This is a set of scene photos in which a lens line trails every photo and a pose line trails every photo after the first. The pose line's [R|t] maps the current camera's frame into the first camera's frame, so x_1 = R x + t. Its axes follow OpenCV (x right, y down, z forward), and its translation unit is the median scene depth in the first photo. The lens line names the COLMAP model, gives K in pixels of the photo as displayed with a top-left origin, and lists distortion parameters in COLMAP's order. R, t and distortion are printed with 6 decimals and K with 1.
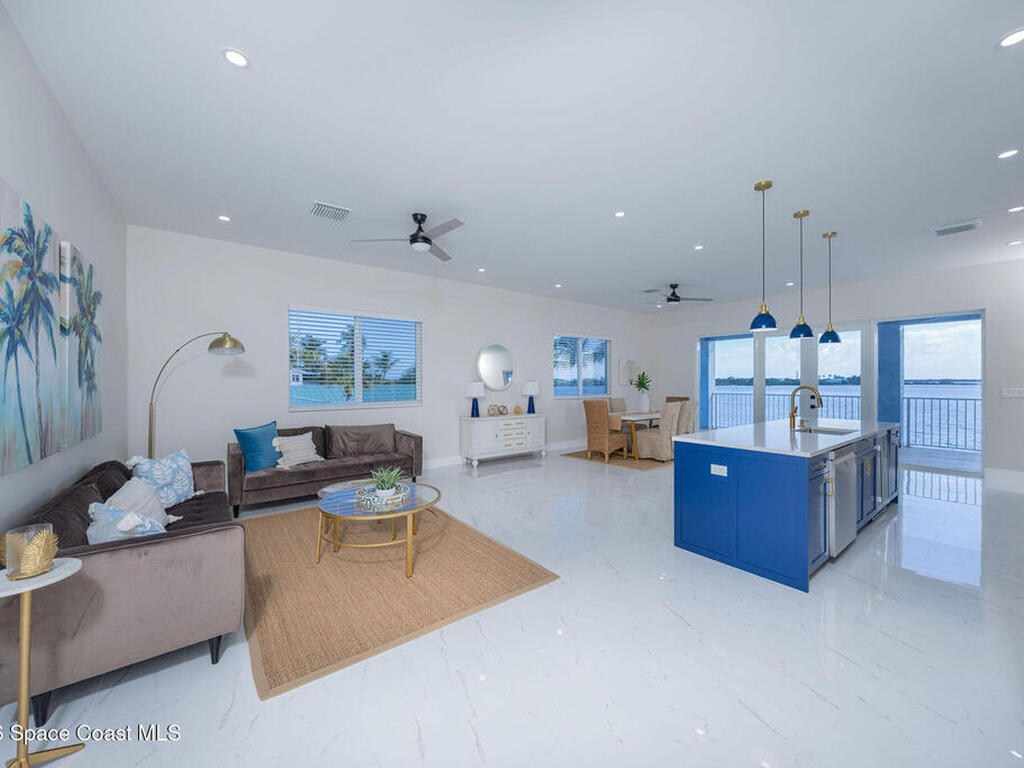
lens RADIAL K [[391.6, 0, 511.7], [0, 391.6, 381.0], [0, 0, 1]] dist [0.000813, -0.000026]
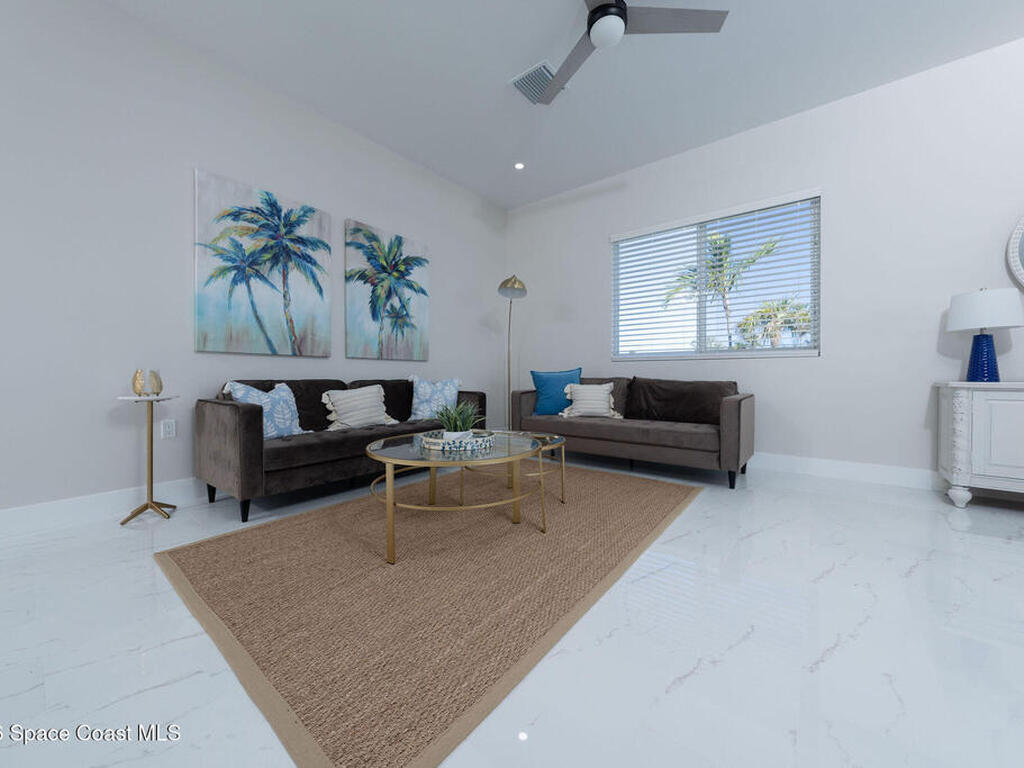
lens RADIAL K [[391.6, 0, 511.7], [0, 391.6, 381.0], [0, 0, 1]] dist [0.000813, -0.000026]
pose [[0.248477, 0.015819, -0.968509, 0.245484], [-0.000321, 0.999868, 0.016249, 0.124251], [0.968638, -0.003726, 0.248449, 0.649809]]
